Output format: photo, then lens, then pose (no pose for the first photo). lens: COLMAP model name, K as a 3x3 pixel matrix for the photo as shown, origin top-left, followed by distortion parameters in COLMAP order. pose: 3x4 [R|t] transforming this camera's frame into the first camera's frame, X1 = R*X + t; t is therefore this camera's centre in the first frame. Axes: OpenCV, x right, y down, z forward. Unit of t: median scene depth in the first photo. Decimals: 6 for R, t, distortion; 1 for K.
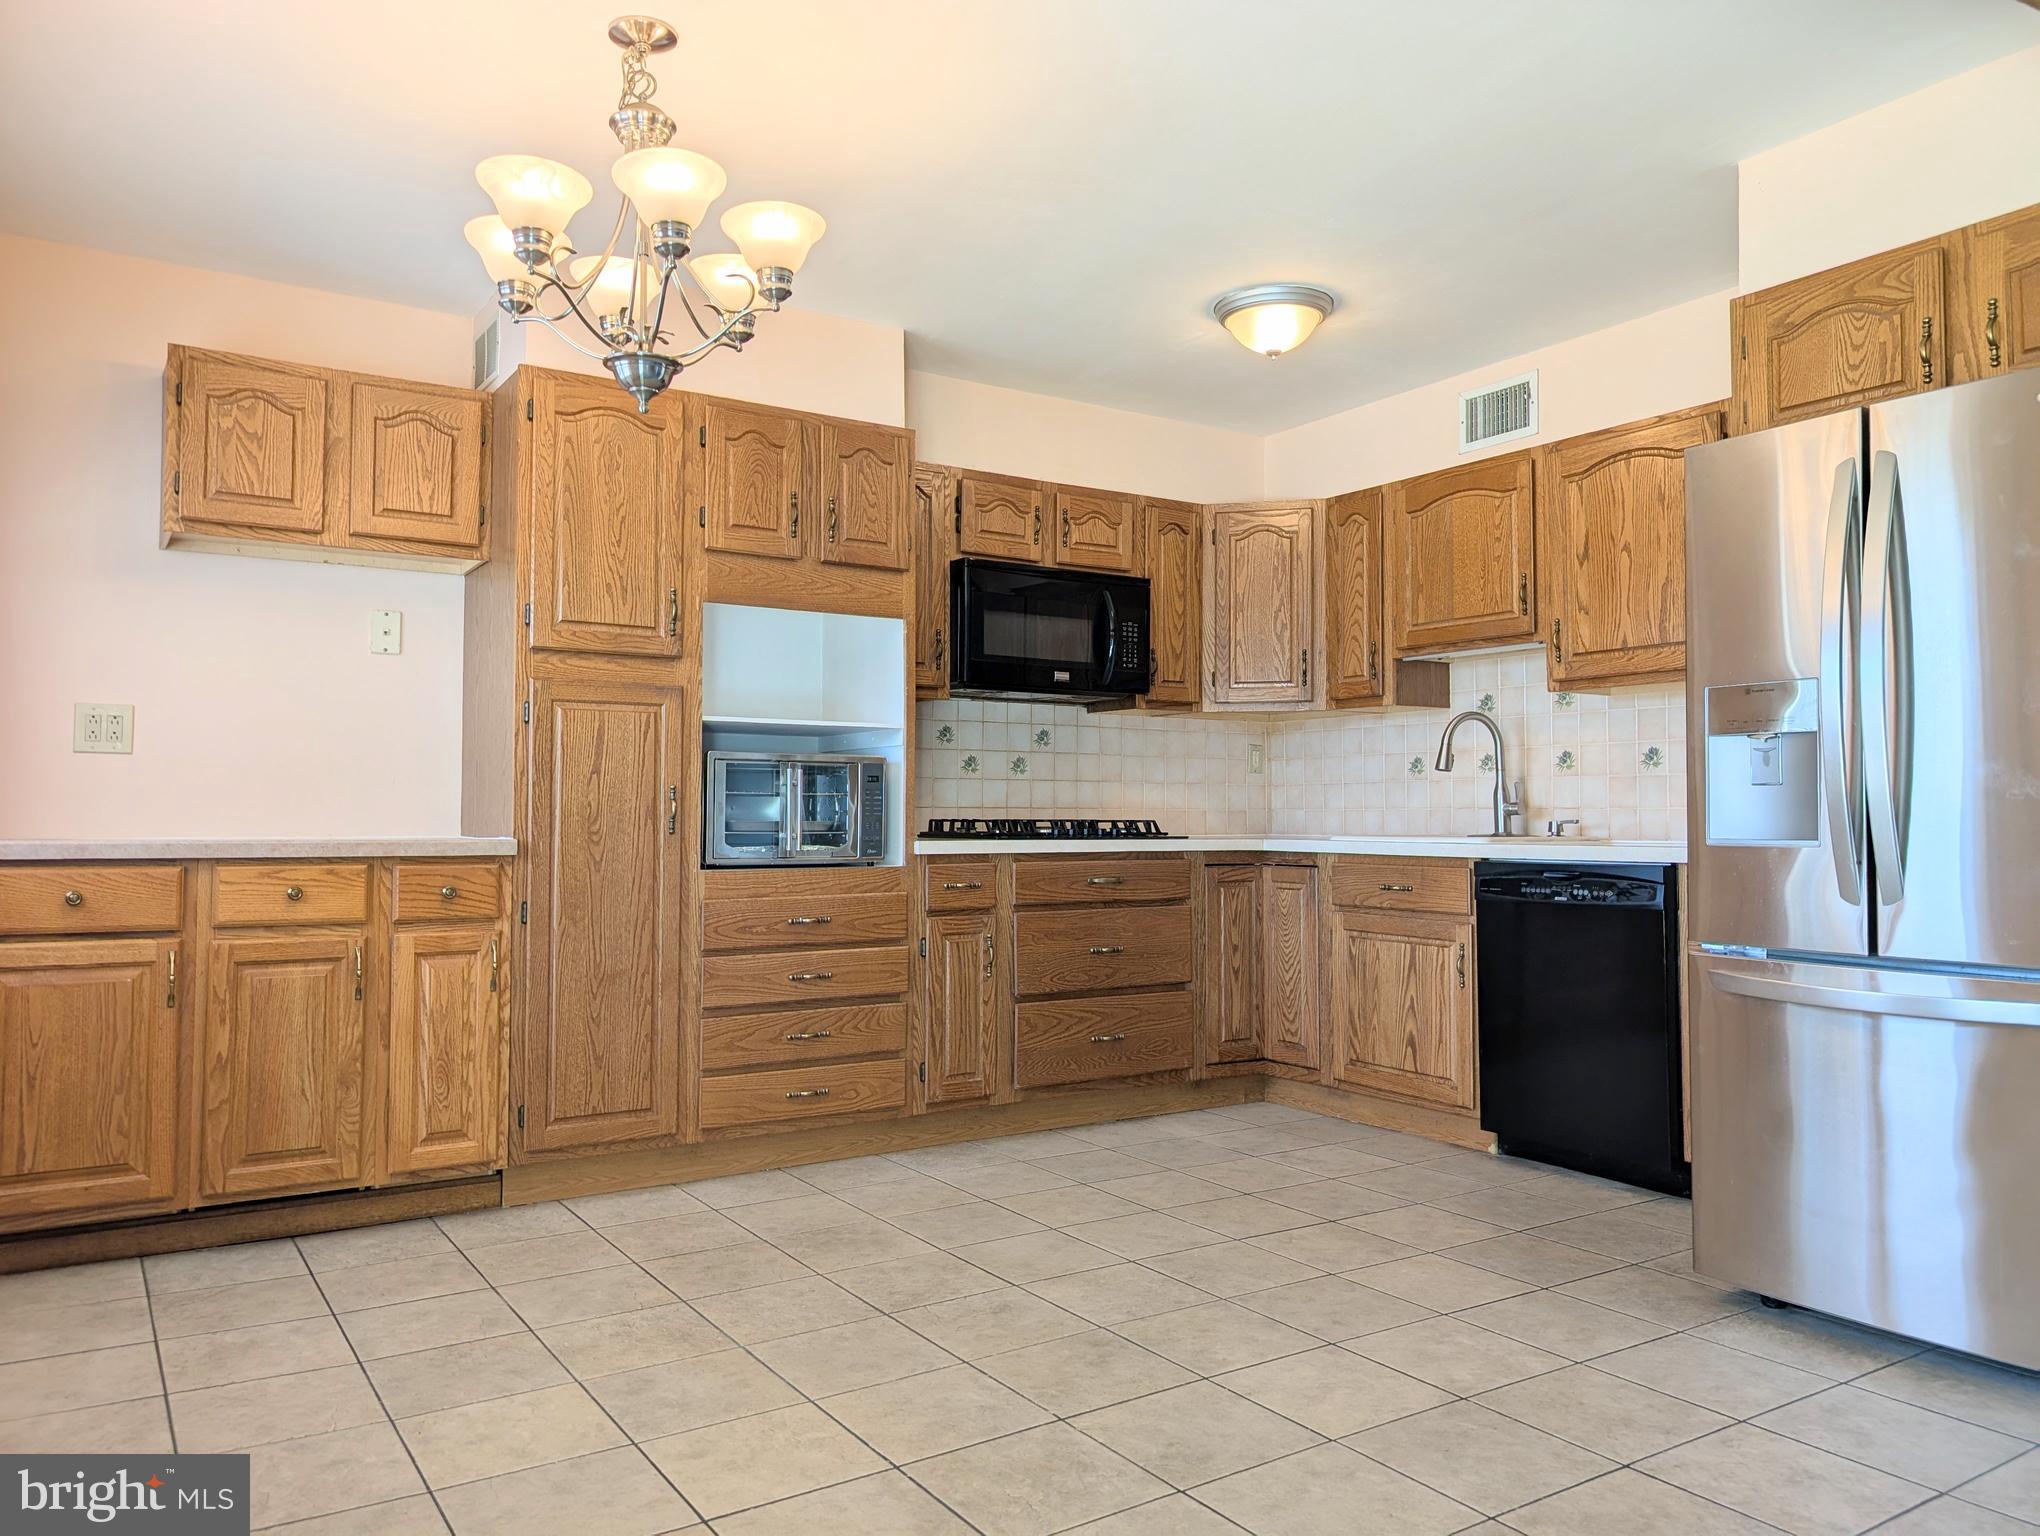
lens RADIAL K [[1429.4, 0, 1019.7], [0, 1429.4, 750.4], [0, 0, 1]] dist [0.007188, -0.004242]
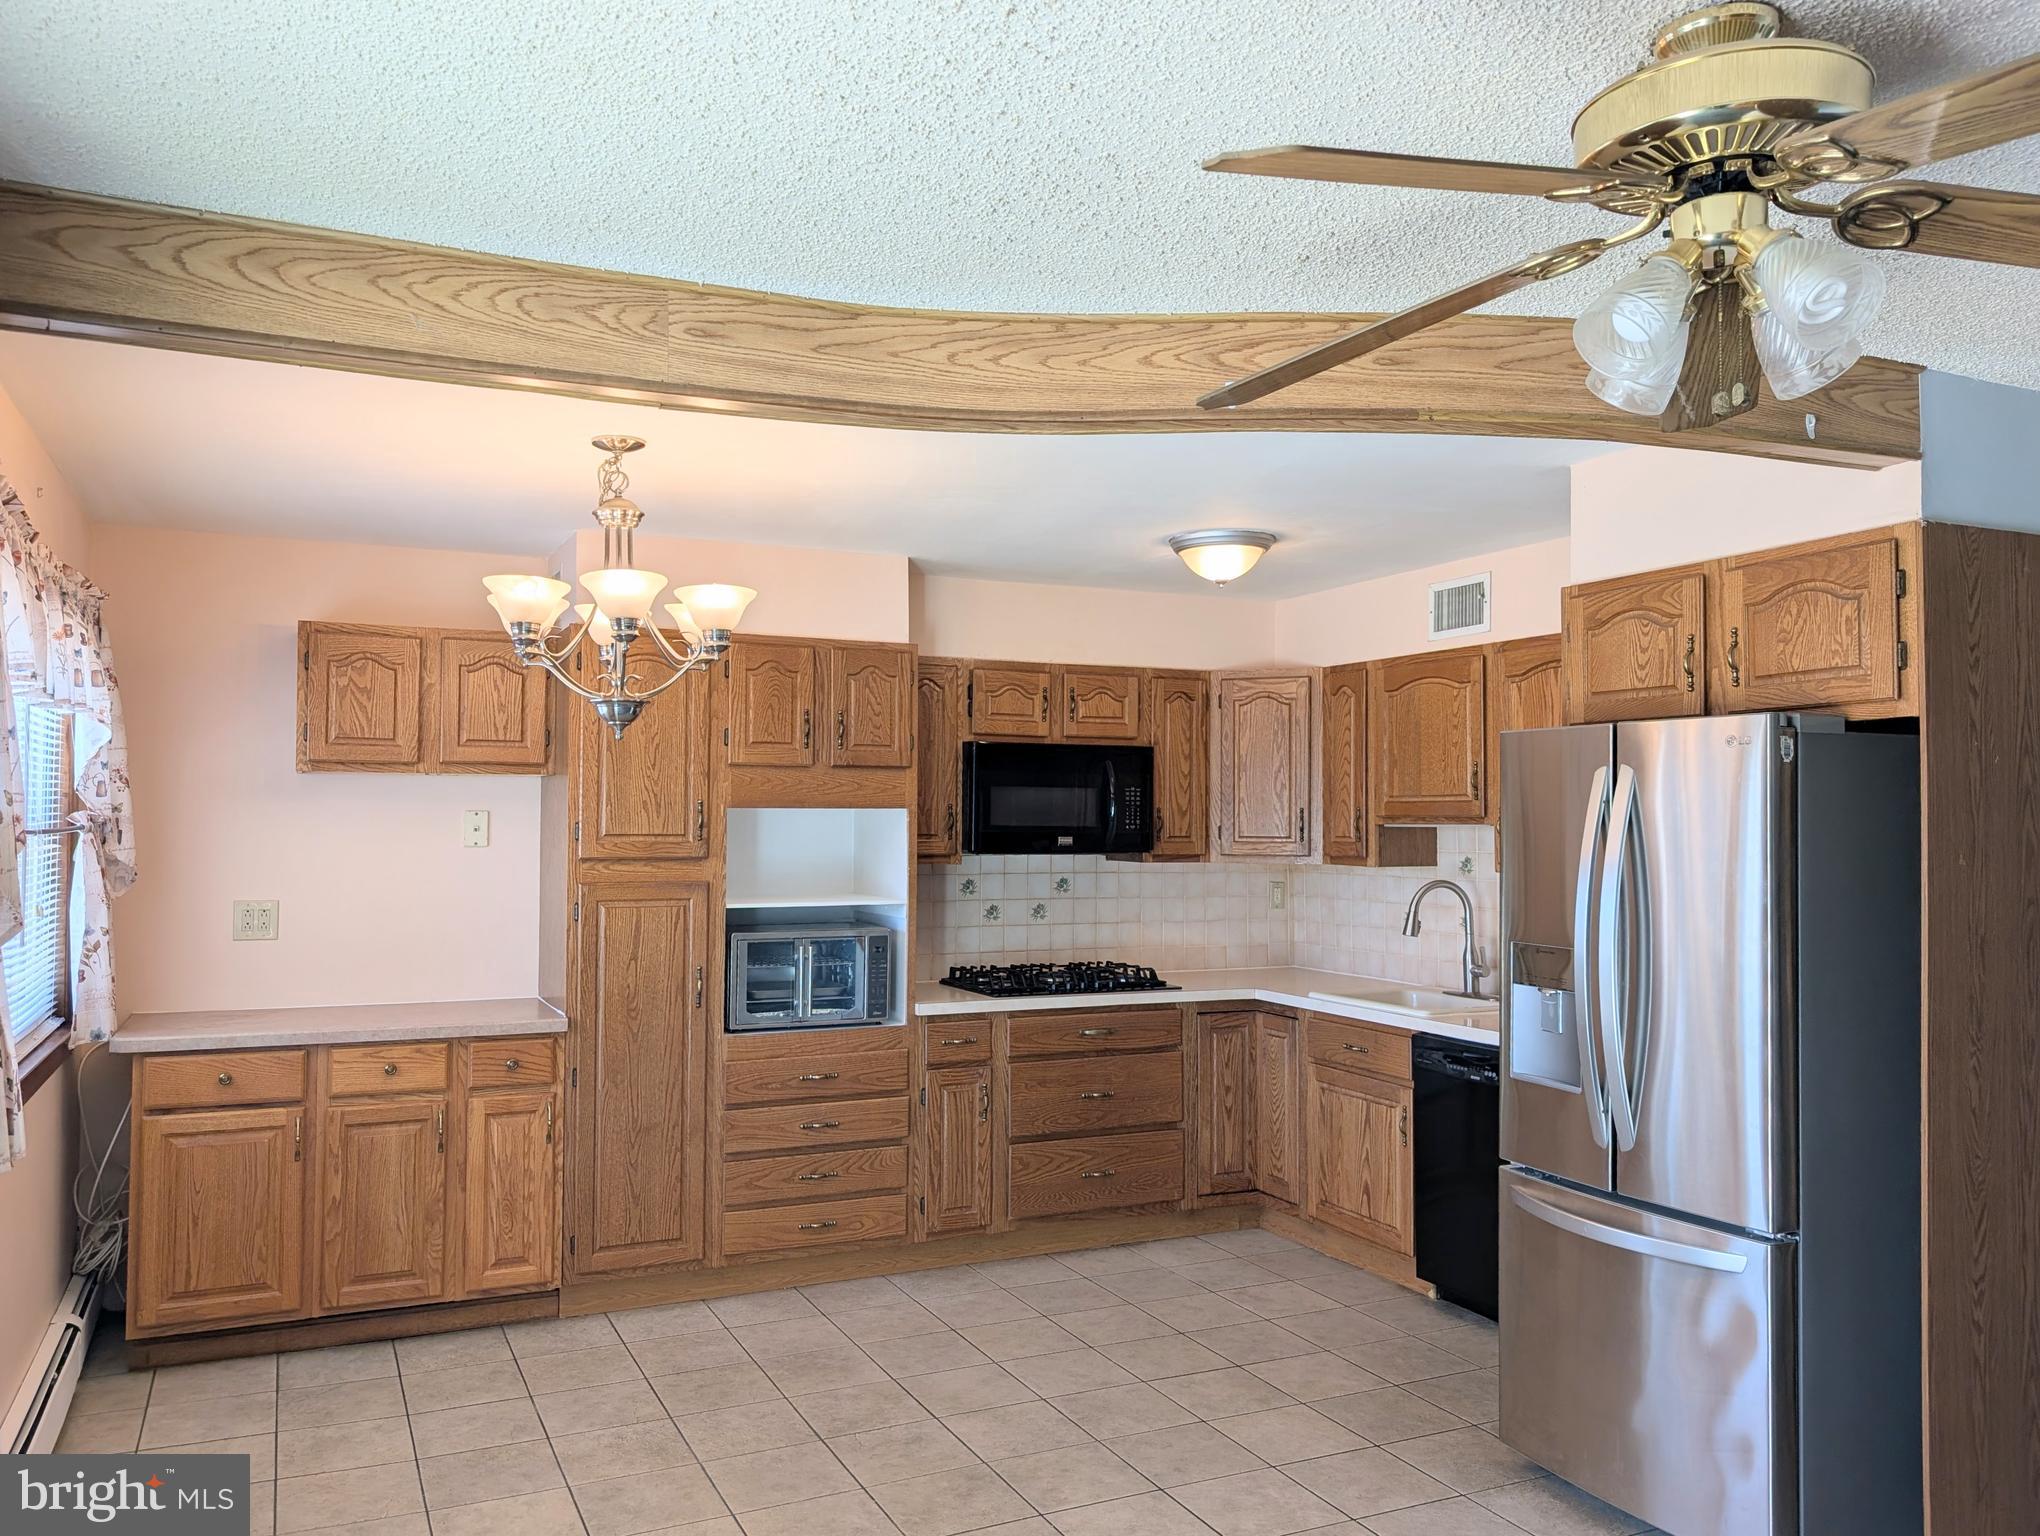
lens RADIAL K [[1504.0, 0, 1020.0], [0, 1504.0, 768.0], [0, 0, 1]] dist [0.009478, -0.007009]
pose [[0.991067, -0.001715, -0.133352, 0.197396], [0.002940, 0.999955, 0.008986, -0.157749], [0.133330, -0.009297, 0.991028, -0.213155]]
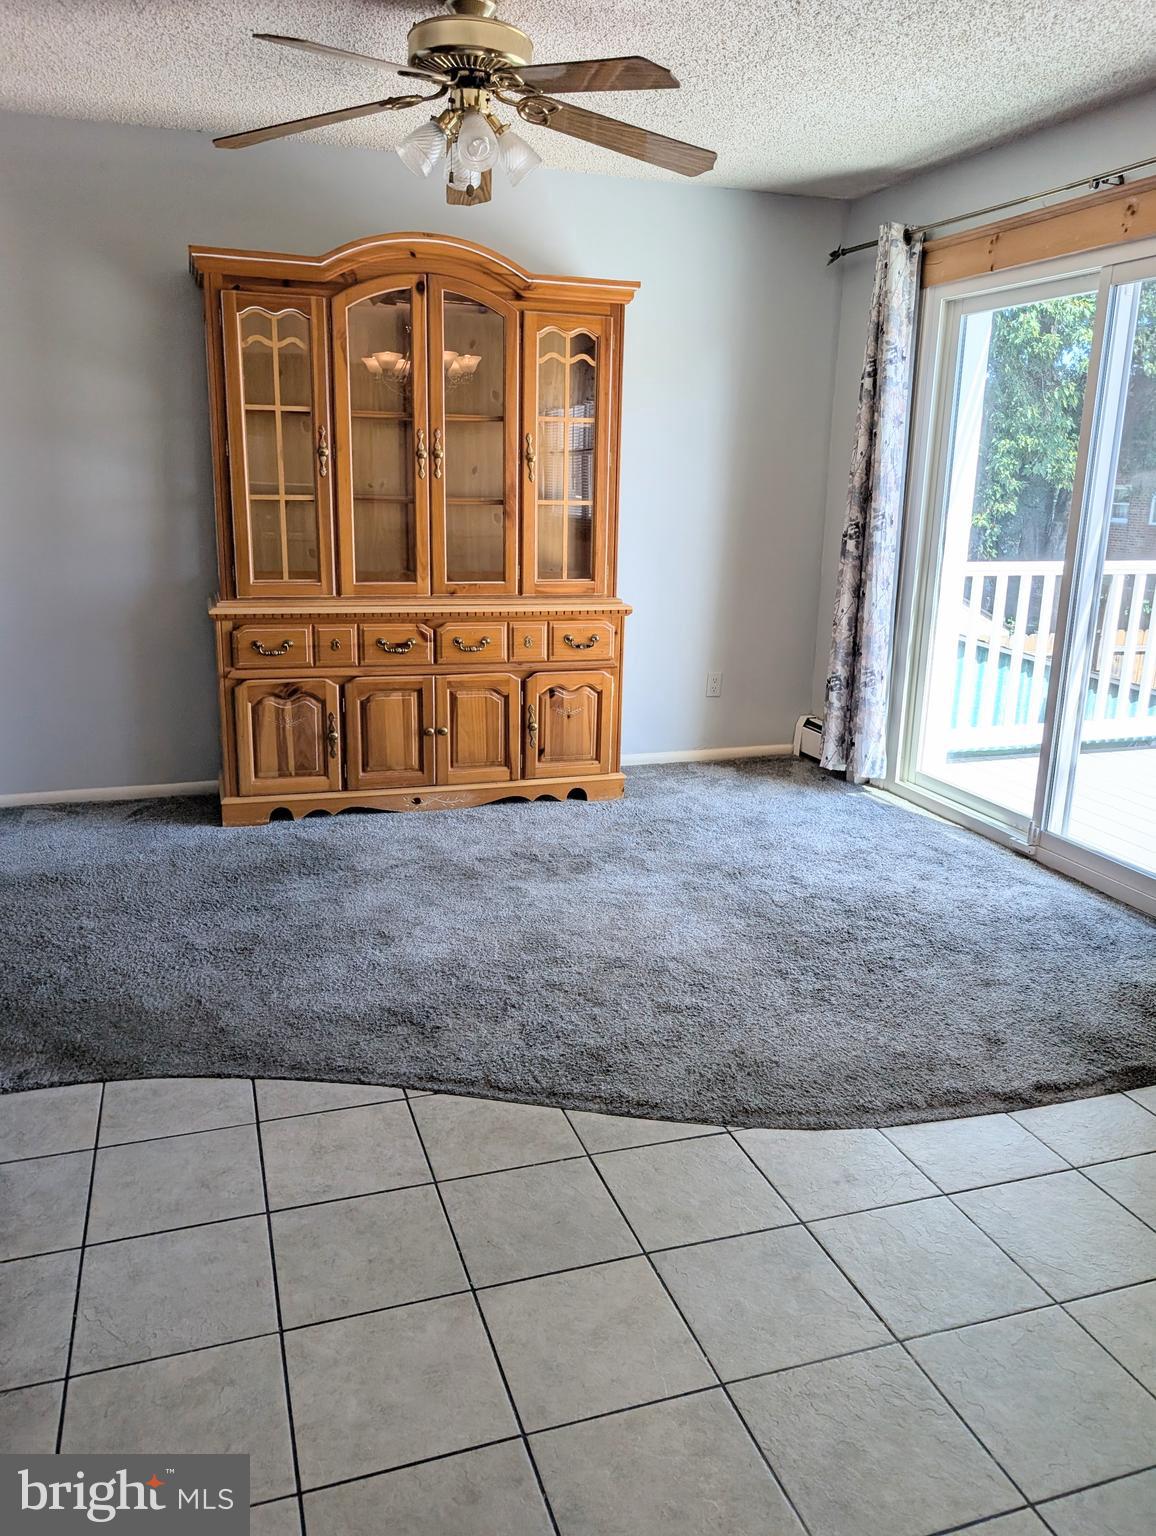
lens RADIAL K [[1144.0, 0, 578.0], [0, 1144.0, 768.0], [0, 0, 1]] dist [0.078693, -0.157866]
pose [[-0.967955, -0.079268, 0.238286, 0.052555], [-0.029202, 0.977967, 0.206705, -0.041464], [-0.249421, 0.193122, -0.948943, 1.087019]]
